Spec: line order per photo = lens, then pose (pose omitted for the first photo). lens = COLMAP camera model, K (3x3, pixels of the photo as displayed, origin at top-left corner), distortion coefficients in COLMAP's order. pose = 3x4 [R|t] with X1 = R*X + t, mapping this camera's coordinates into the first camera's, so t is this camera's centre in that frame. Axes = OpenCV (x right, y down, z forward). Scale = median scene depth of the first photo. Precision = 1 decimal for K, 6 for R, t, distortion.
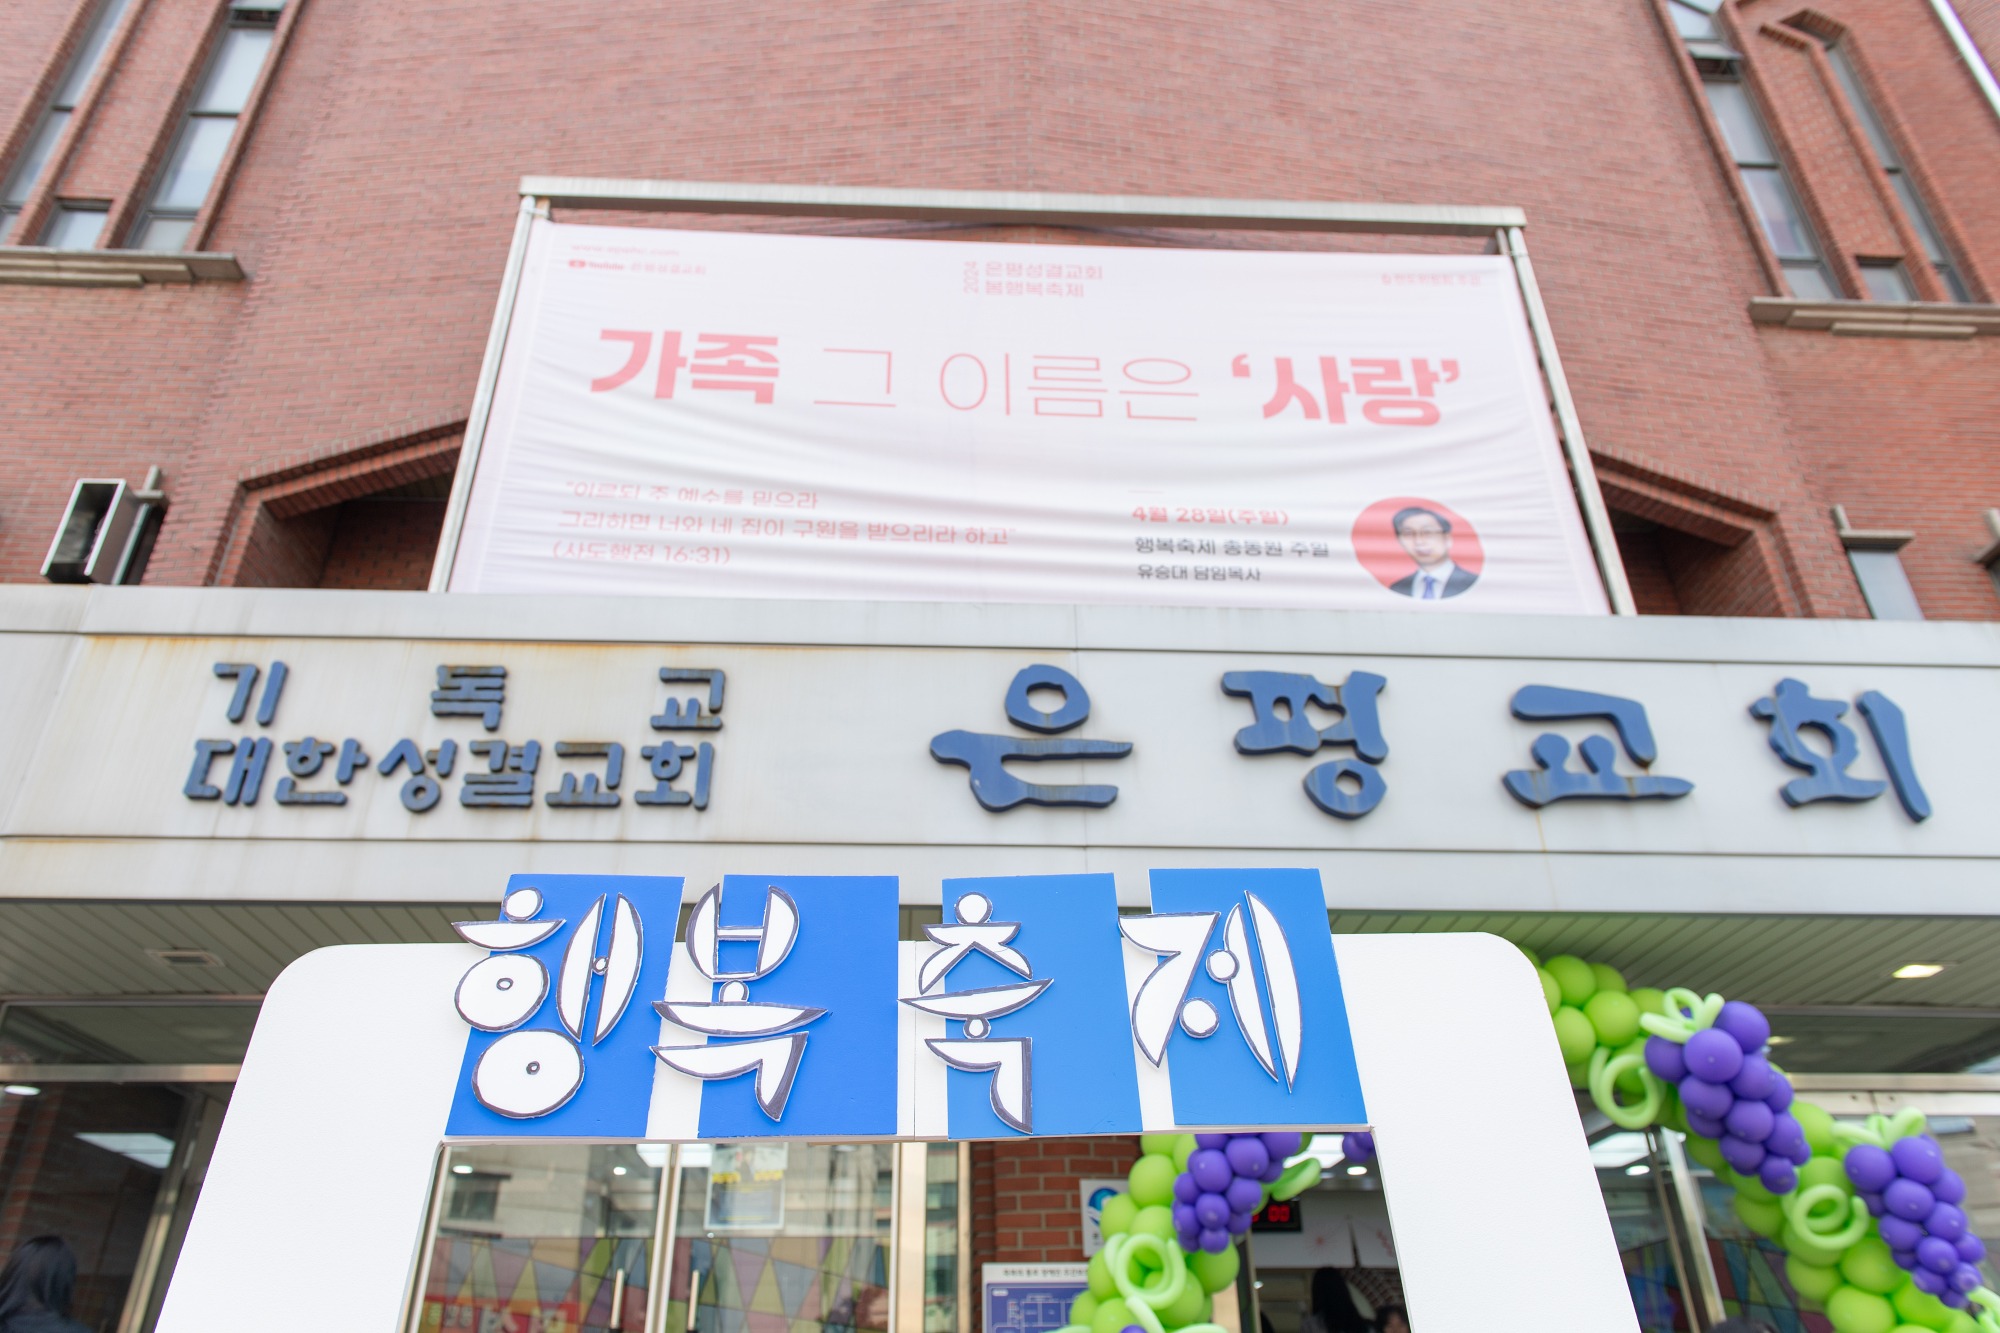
lens RADIAL K [[1332.3, 0, 1000.0], [0, 1332.3, 666.5], [0, 0, 1]] dist [0.000218, 0.000197]
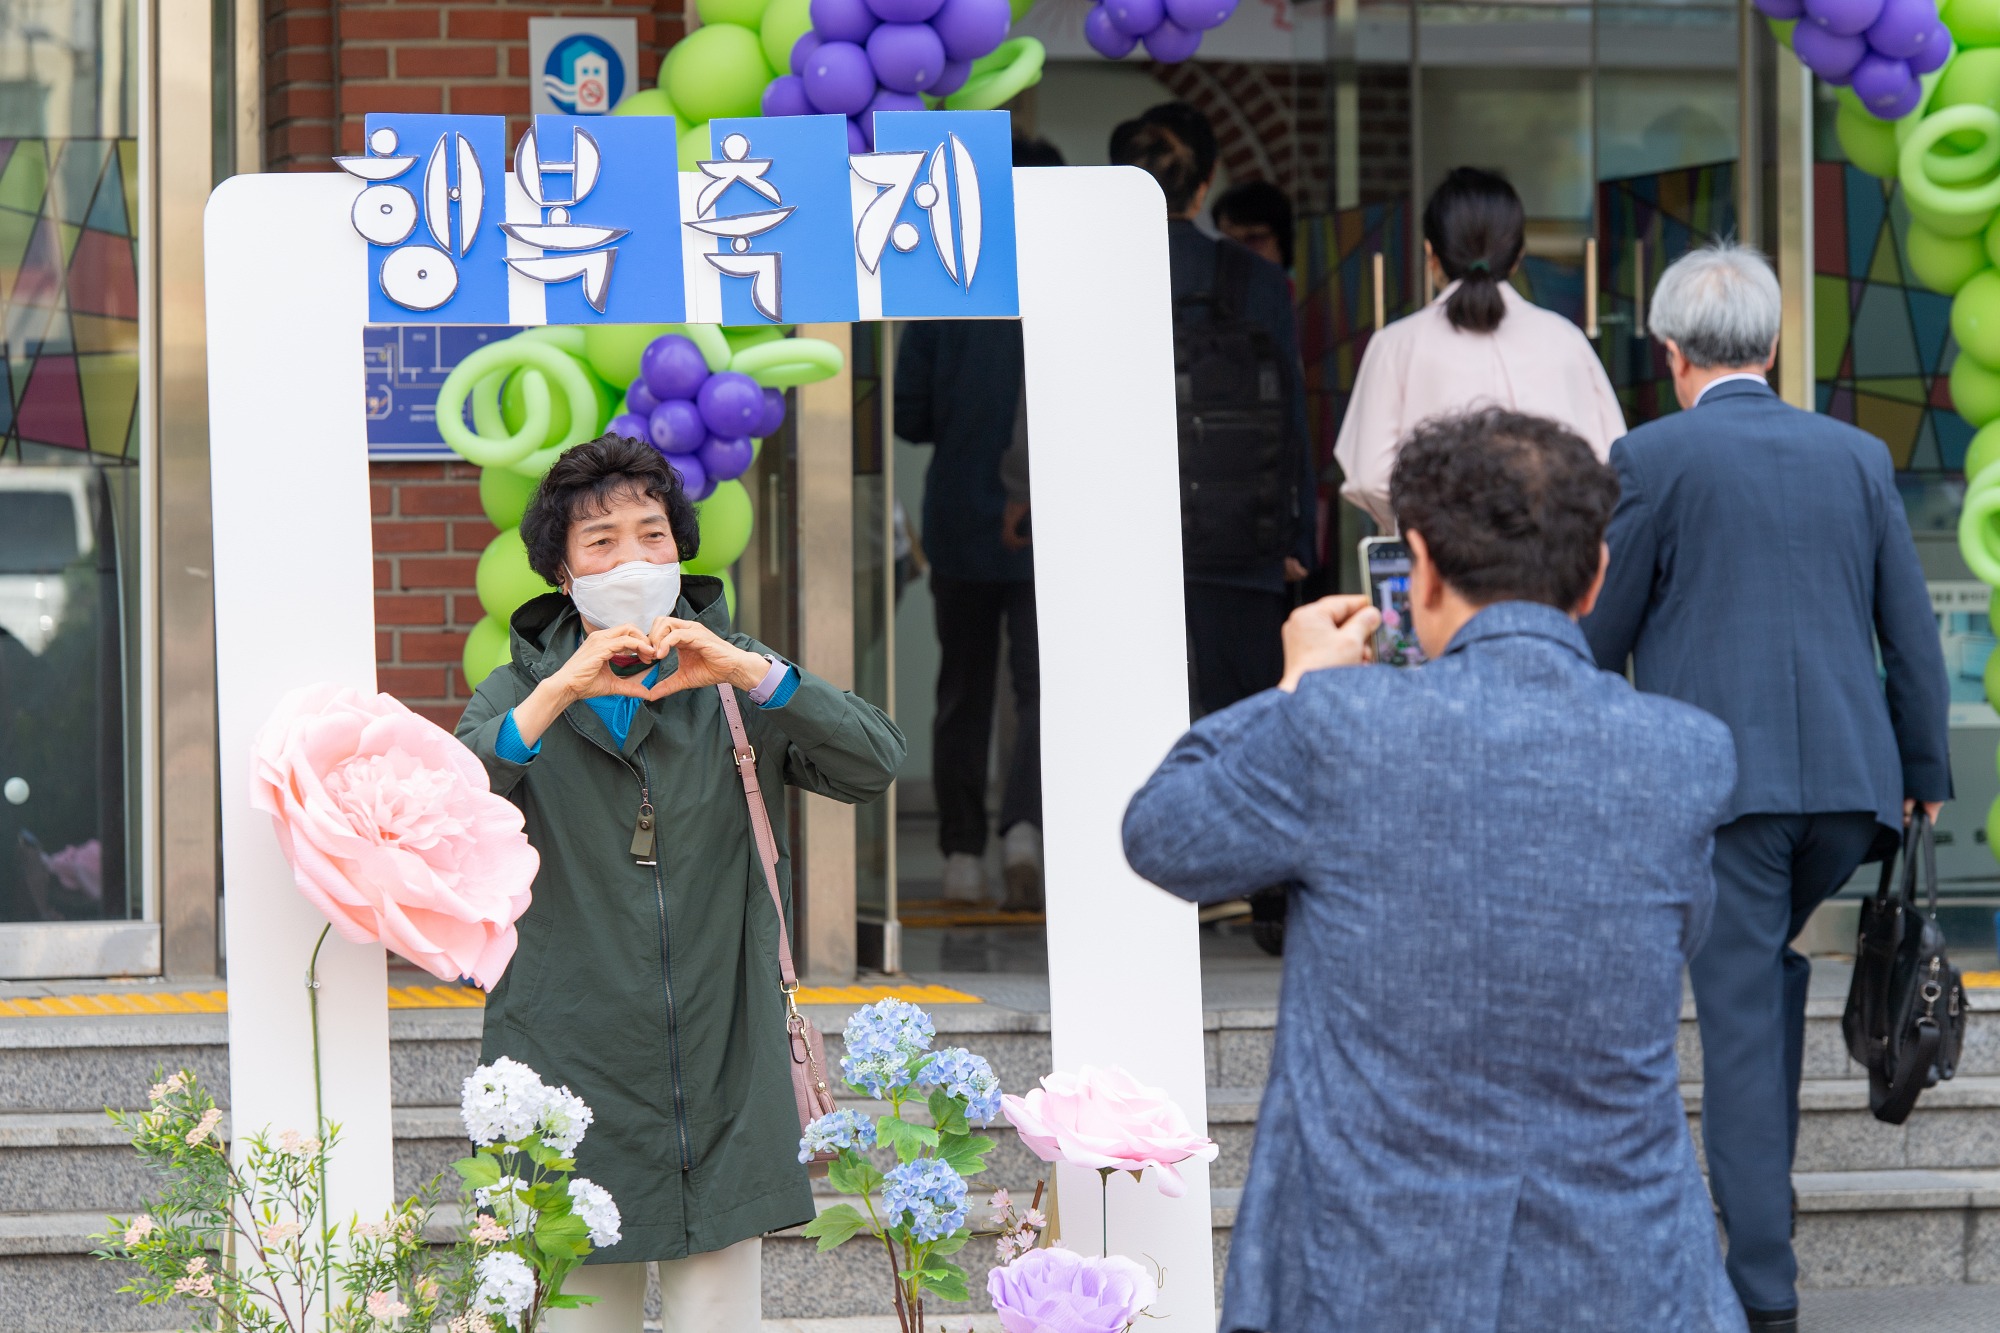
lens RADIAL K [[7666.8, 0, 1000.0], [0, 7666.8, 666.5], [0, 0, 1]] dist [-0.091989, -0.203247]
pose [[0.980198, 0.001576, 0.198014, -0.343973], [-0.103979, 0.855114, 0.507905, -0.882978], [-0.168525, -0.518437, 0.838345, -1.527277]]
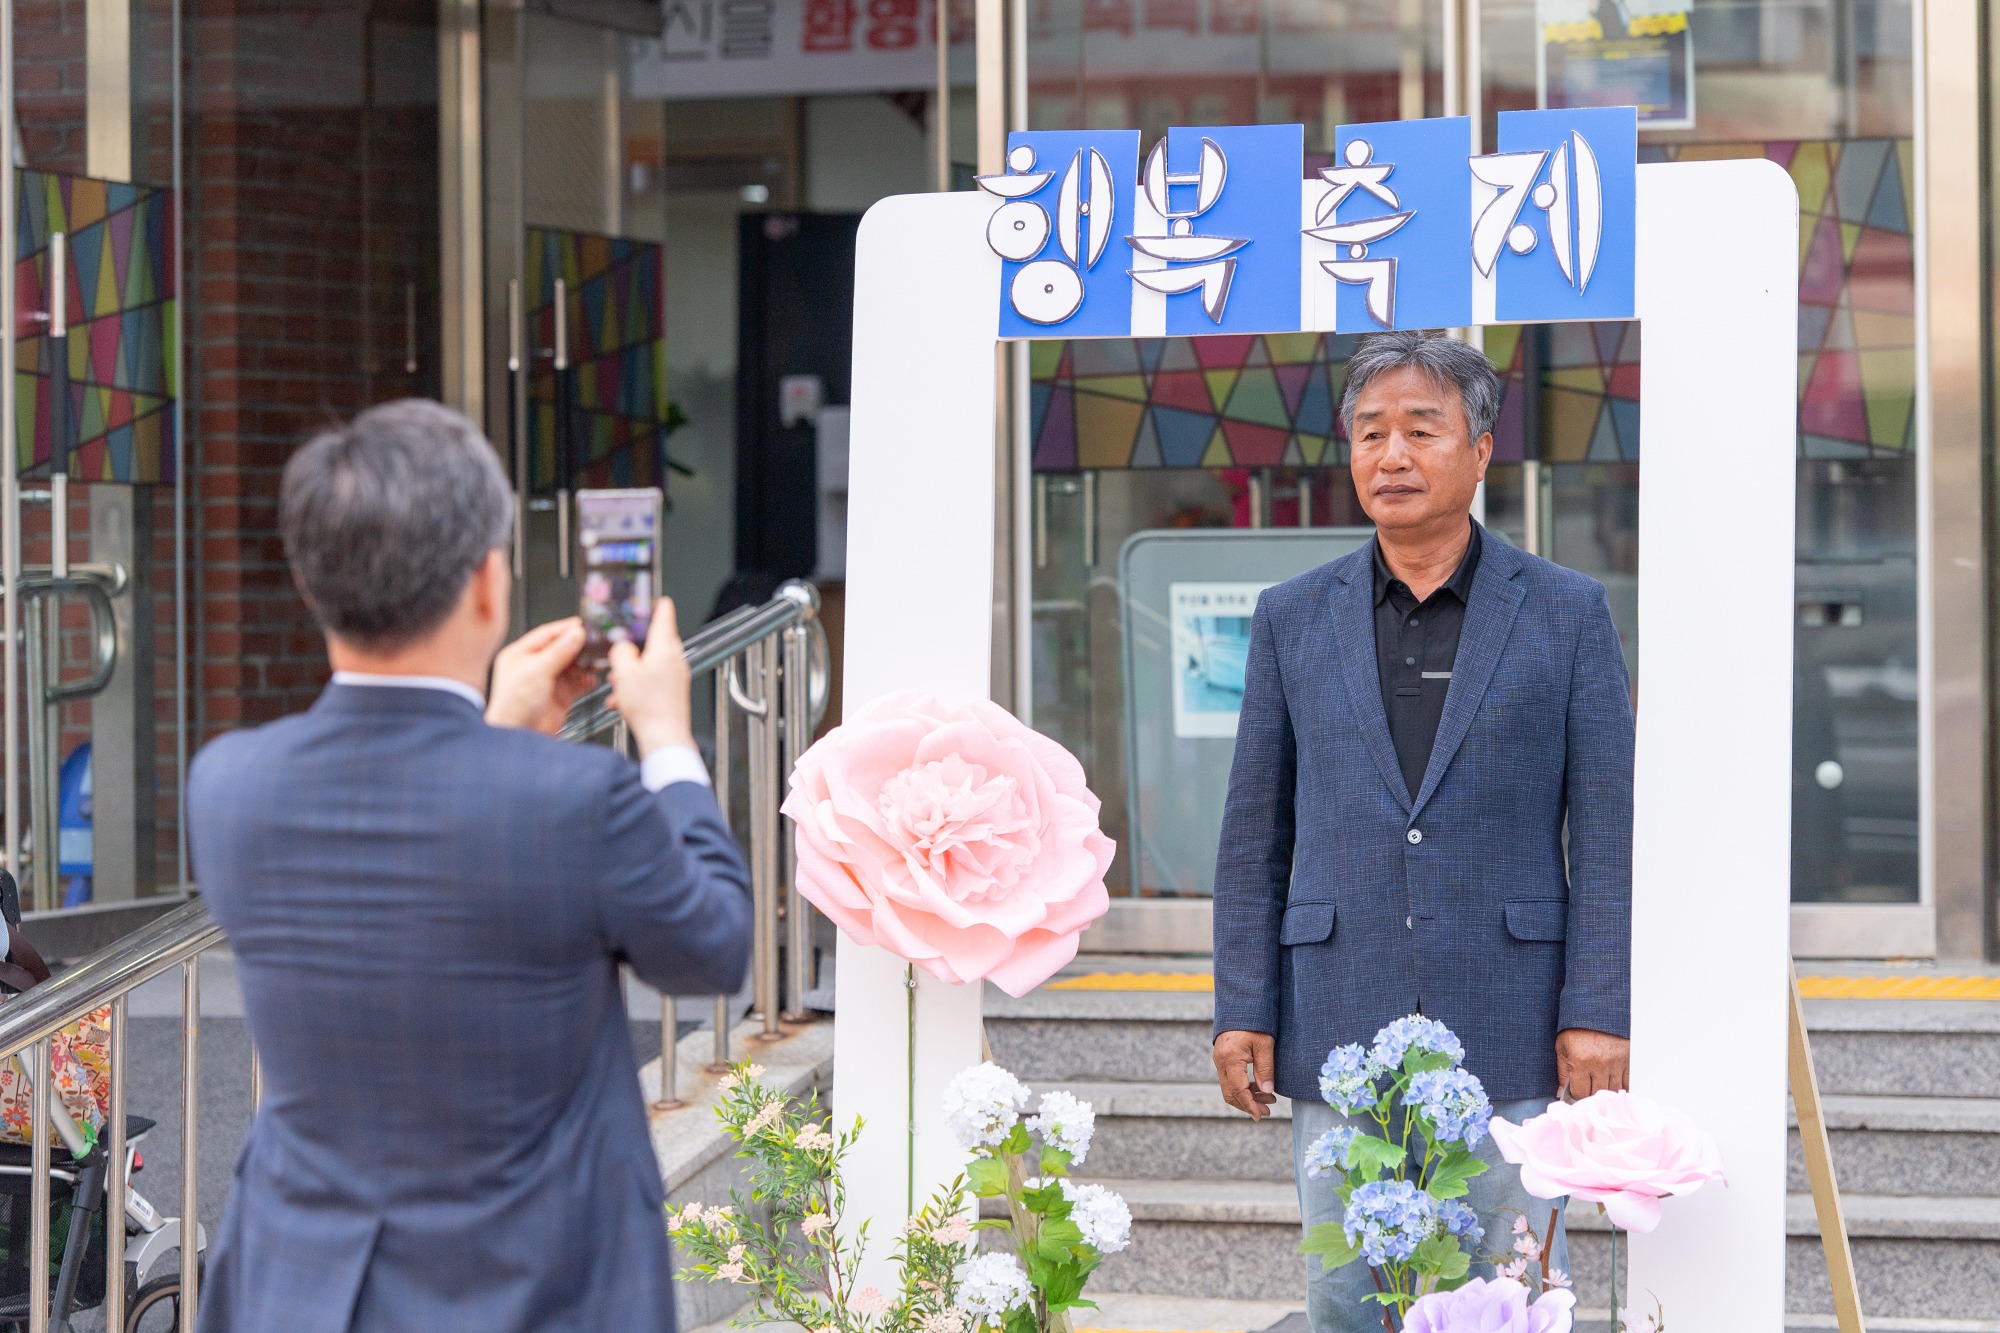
lens RADIAL K [[7091.3, 0, 1000.0], [0, 7091.3, 666.5], [0, 0, 1]] dist [-0.039877, -2.738280]
pose [[0.926188, 0.008509, -0.376966, 0.620616], [0.190982, 0.851433, 0.488454, -0.774212], [0.325117, -0.524394, 0.786962, -1.307450]]
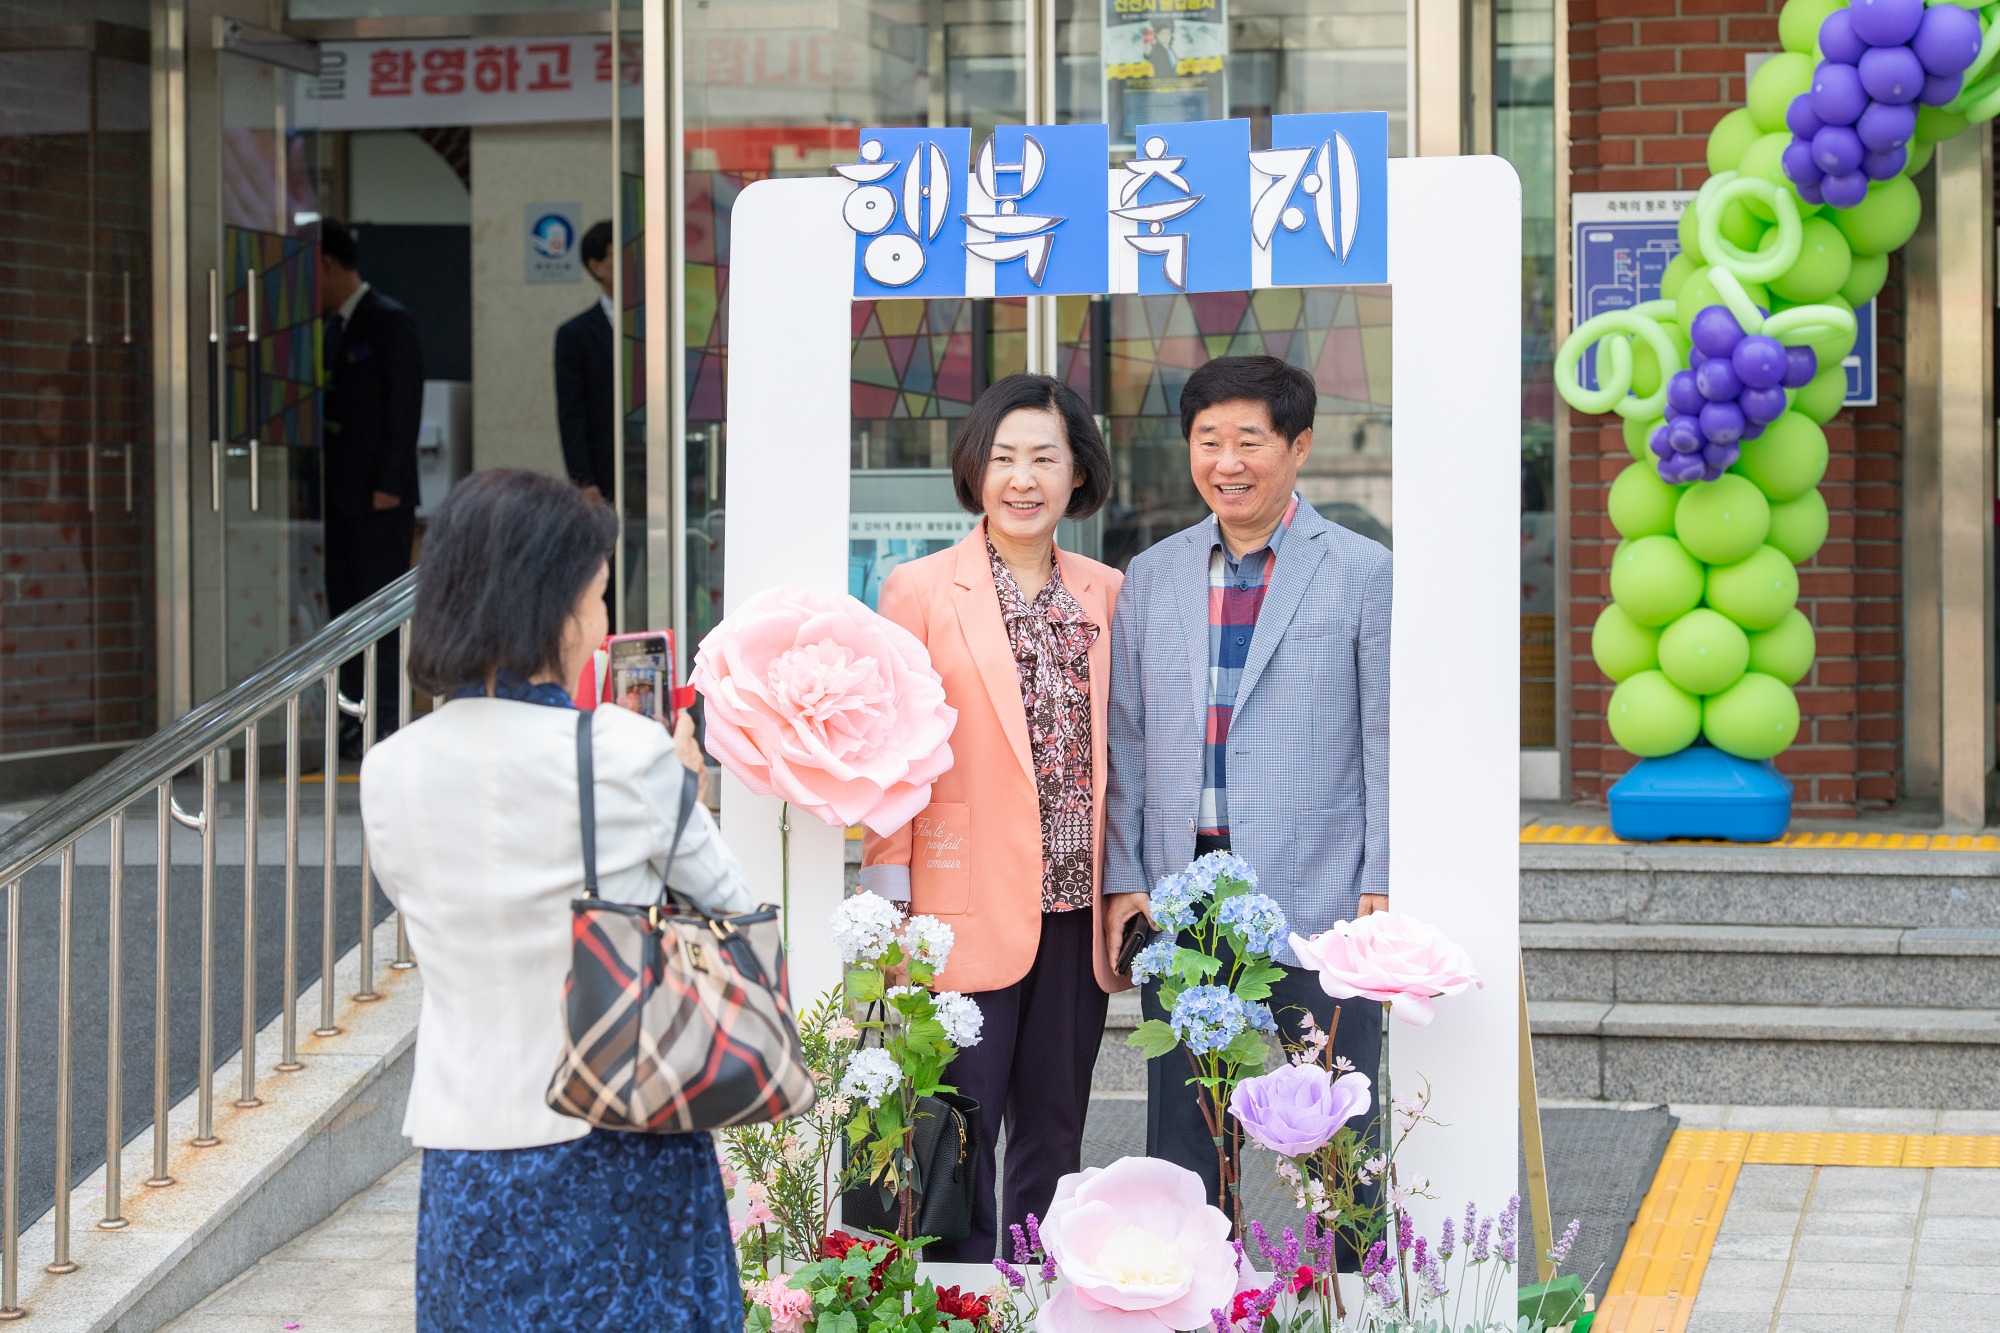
lens RADIAL K [[5496.5, 0, 1000.0], [0, 5496.5, 666.5], [0, 0, 1]] dist [-0.055857, 0.217348]
pose [[0.966911, 0.011933, -0.254834, 0.405124], [0.126251, 0.845627, 0.518629, -0.742789], [0.221683, -0.533641, 0.816140, -1.282792]]
